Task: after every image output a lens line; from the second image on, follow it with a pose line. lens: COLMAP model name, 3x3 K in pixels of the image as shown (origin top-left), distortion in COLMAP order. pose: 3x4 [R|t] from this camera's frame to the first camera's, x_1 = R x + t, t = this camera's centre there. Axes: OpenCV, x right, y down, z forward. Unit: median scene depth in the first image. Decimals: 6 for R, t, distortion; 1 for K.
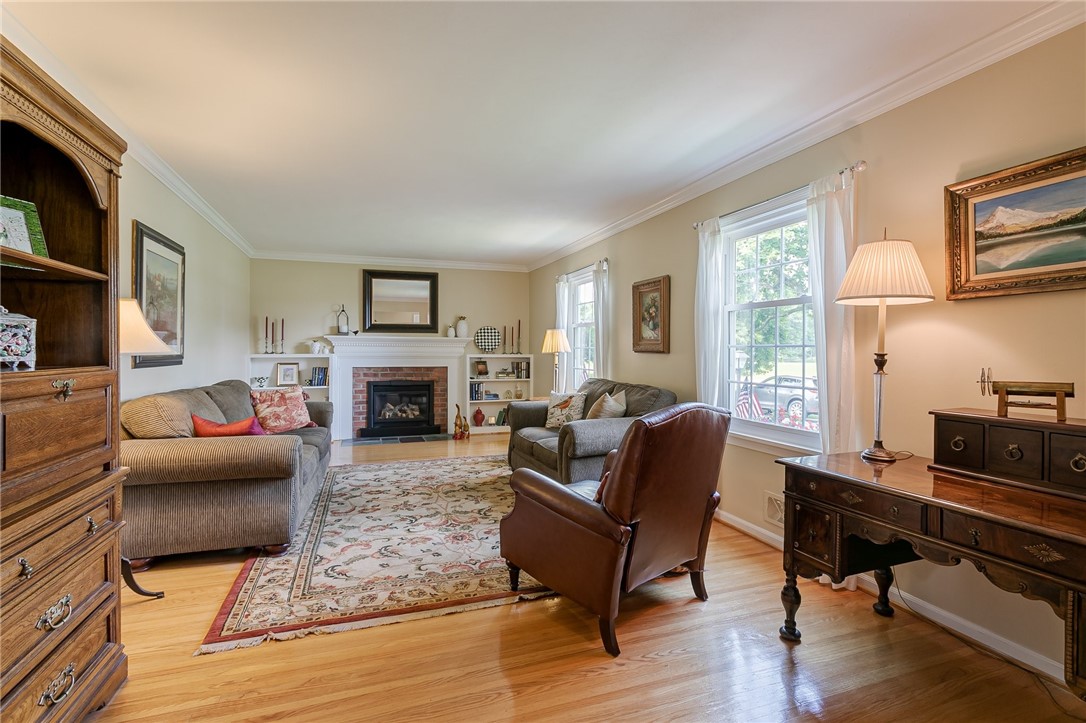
lens RADIAL K [[511.5, 0, 544.0], [0, 511.5, 355.8], [0, 0, 1]] dist [-0.000515, 0.000583]
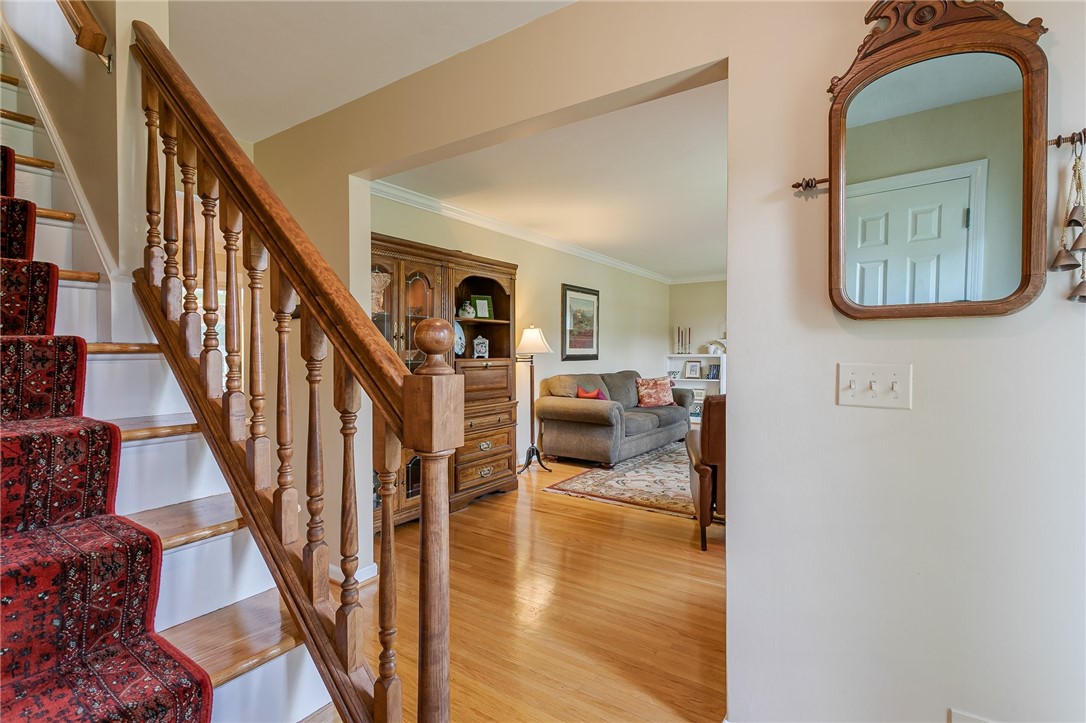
lens RADIAL K [[511.5, 0, 544.9], [0, 511.5, 360.6], [0, 0, 1]] dist [-0.000515, 0.000583]
pose [[0.592893, 0.010039, -0.805219, 0.643913], [-0.004271, 0.999947, 0.009322, 0.004482], [0.805270, -0.002088, 0.592904, -0.169590]]
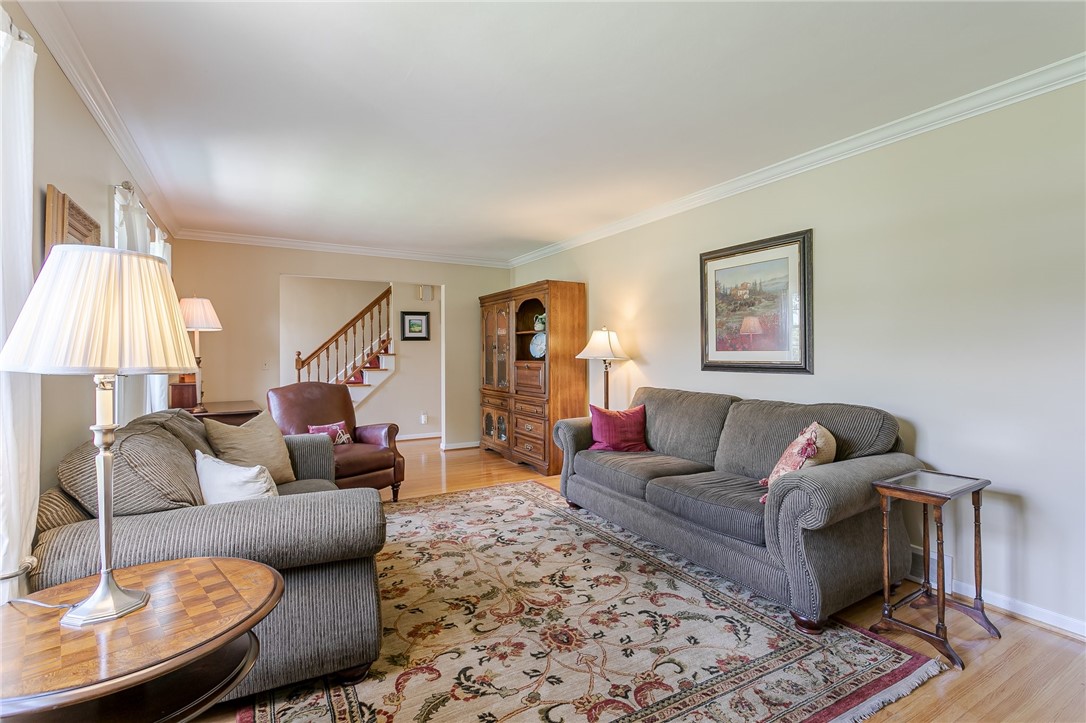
lens RADIAL K [[511.5, 0, 541.8], [0, 511.5, 354.9], [0, 0, 1]] dist [-0.000515, 0.000583]
pose [[-0.984651, -0.002344, -0.174518, -0.174230], [-0.004726, 0.999901, 0.013235, -0.026403], [0.174470, 0.013857, -0.984565, 2.007262]]
